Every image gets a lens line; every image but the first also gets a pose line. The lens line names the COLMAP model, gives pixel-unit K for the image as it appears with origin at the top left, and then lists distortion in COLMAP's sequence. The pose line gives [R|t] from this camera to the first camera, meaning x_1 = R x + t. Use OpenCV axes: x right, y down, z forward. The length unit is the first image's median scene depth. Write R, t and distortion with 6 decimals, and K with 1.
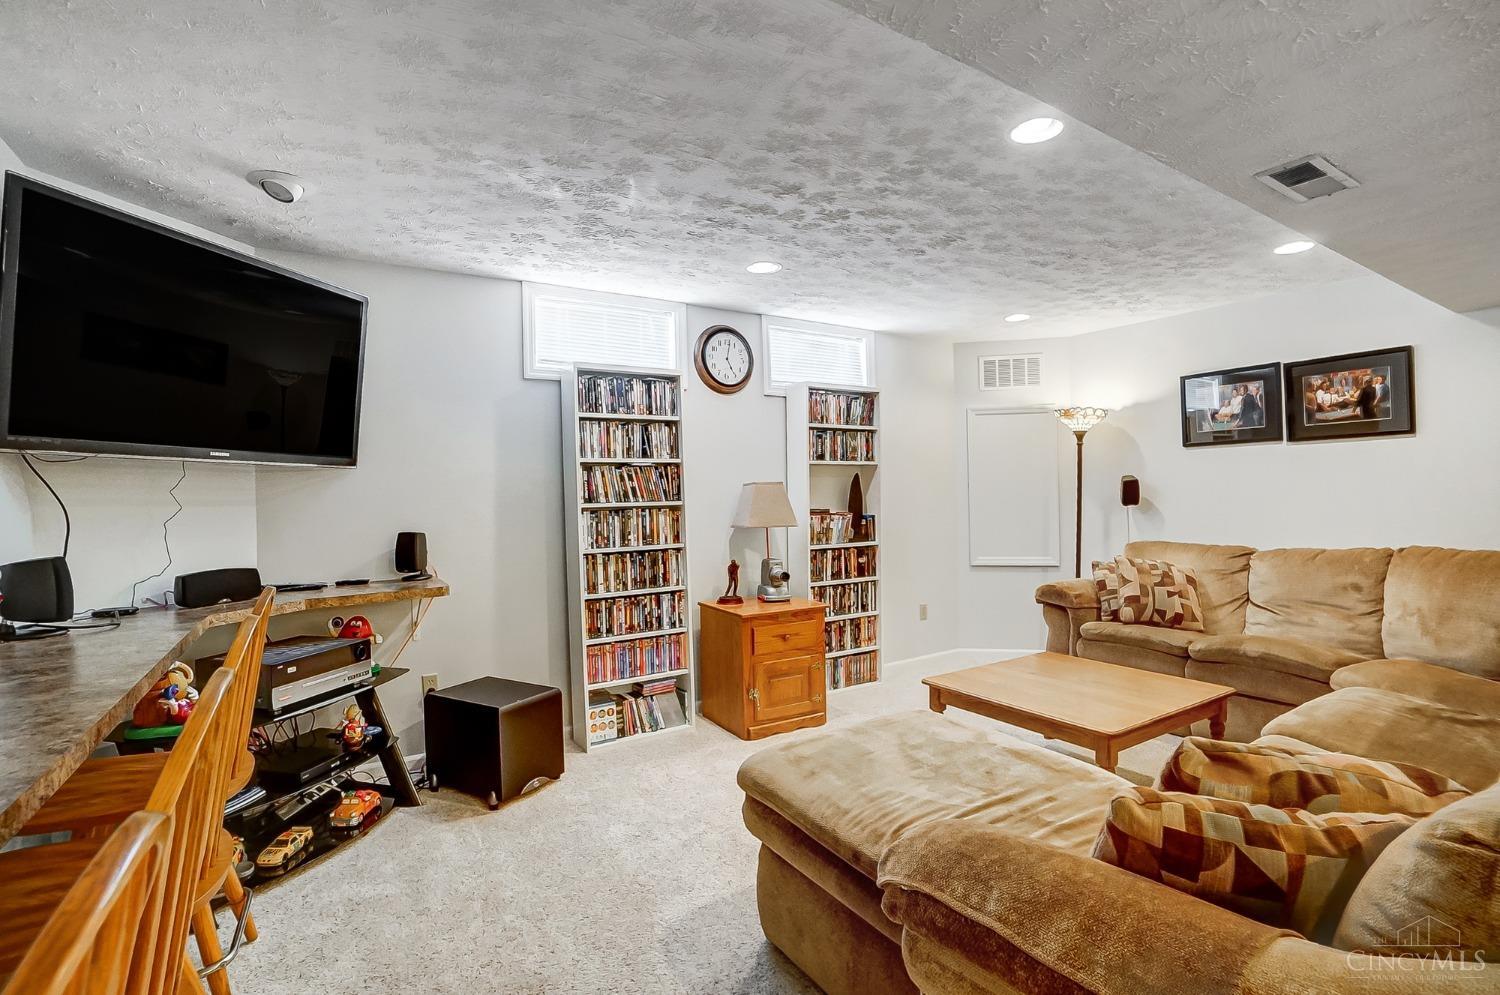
lens RADIAL K [[662.2, 0, 751.6], [0, 662.2, 497.5], [0, 0, 1]] dist [-0.015664, 0.004662]
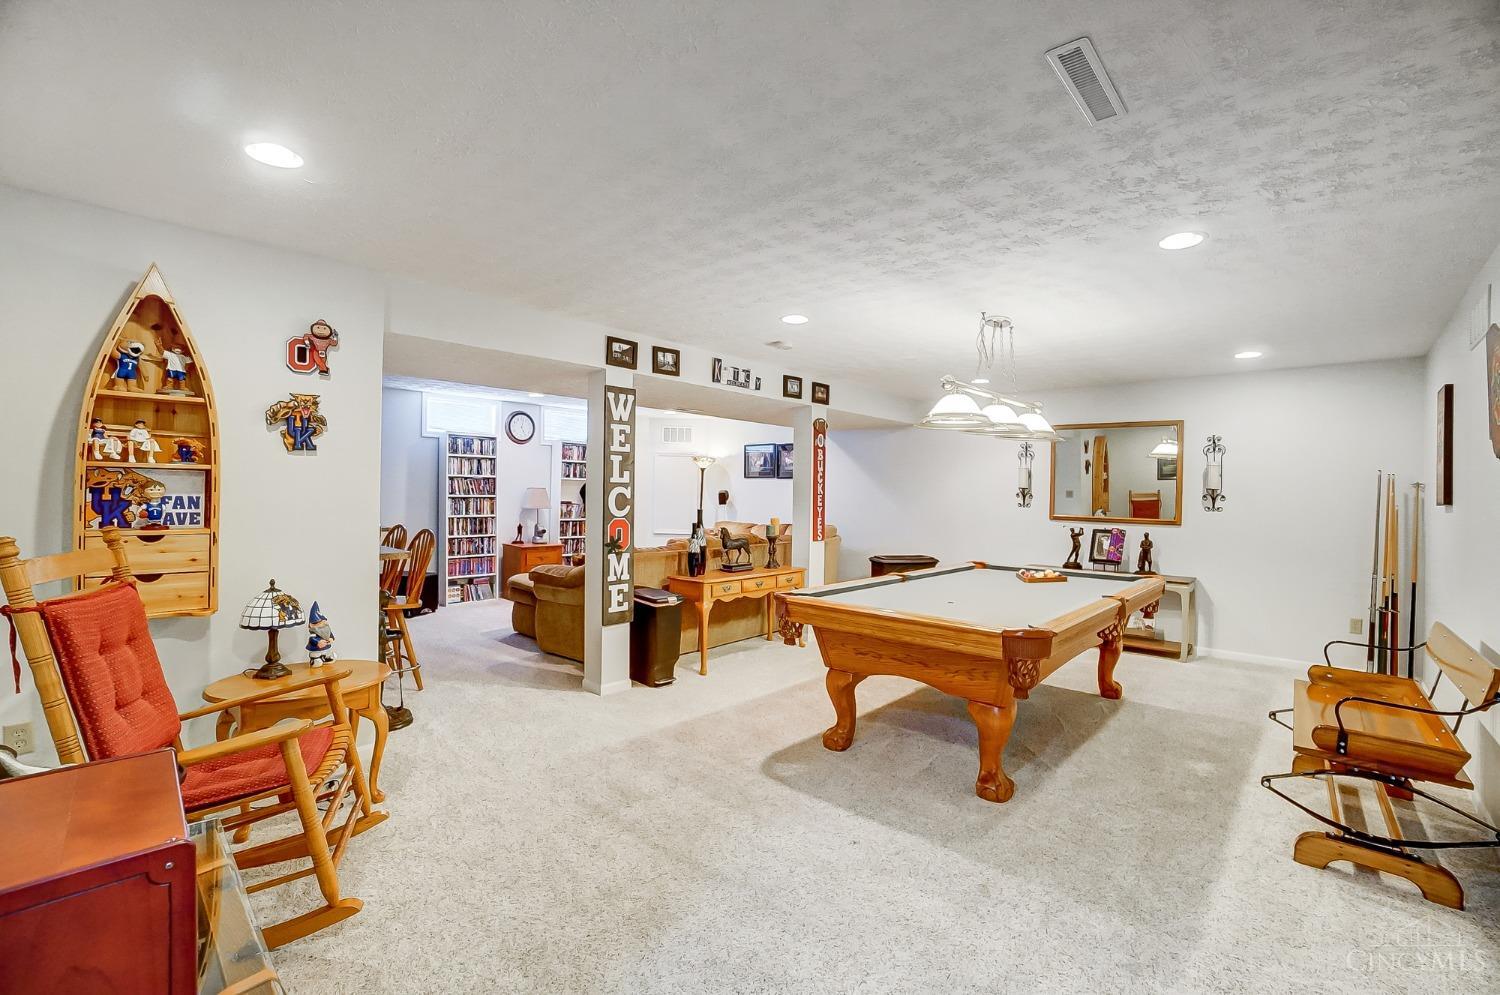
lens RADIAL K [[662.2, 0, 745.2], [0, 662.2, 489.6], [0, 0, 1]] dist [-0.015664, 0.004662]
pose [[0.966695, 0.037012, 0.253240, 0.136679], [-0.034962, 0.999309, -0.012592, -0.014098], [-0.253531, 0.003319, 0.967322, -1.306853]]
